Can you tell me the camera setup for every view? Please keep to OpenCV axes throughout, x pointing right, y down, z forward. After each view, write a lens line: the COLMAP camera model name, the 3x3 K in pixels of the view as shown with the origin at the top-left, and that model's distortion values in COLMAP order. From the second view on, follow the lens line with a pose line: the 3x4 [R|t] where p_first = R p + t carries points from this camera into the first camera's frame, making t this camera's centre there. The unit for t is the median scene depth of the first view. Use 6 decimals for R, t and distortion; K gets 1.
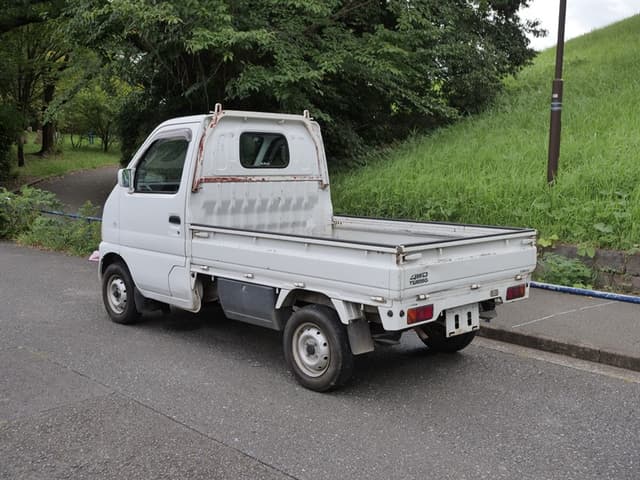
lens RADIAL K [[718.9, 0, 323.3], [0, 718.9, 239.3], [0, 0, 1]] dist [0.003040, 0.000000]
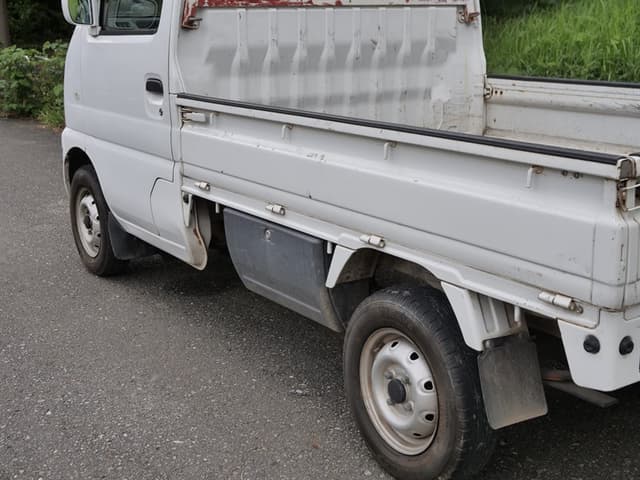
lens RADIAL K [[920.9, 0, 321.1], [0, 920.9, 238.7], [0, 0, 1]] dist [0.007493, 0.000000]
pose [[0.979776, 0.027871, -0.198146, 0.038698], [-0.001056, 0.990959, 0.134164, -0.008815], [0.200093, -0.131242, 0.970947, 0.410273]]
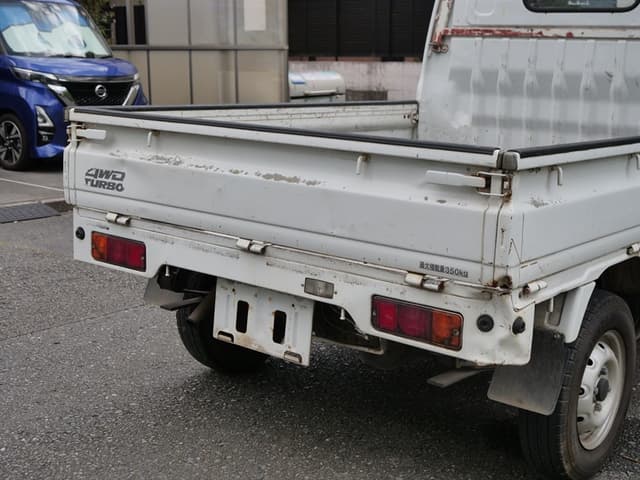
lens RADIAL K [[920.9, 0, 320.8], [0, 920.9, 241.6], [0, 0, 1]] dist [0.007493, 0.000000]
pose [[0.125878, 0.191919, -0.973305, 0.642236], [-0.141289, 0.974576, 0.173896, -0.031472], [0.981933, 0.115628, 0.149793, 0.835762]]
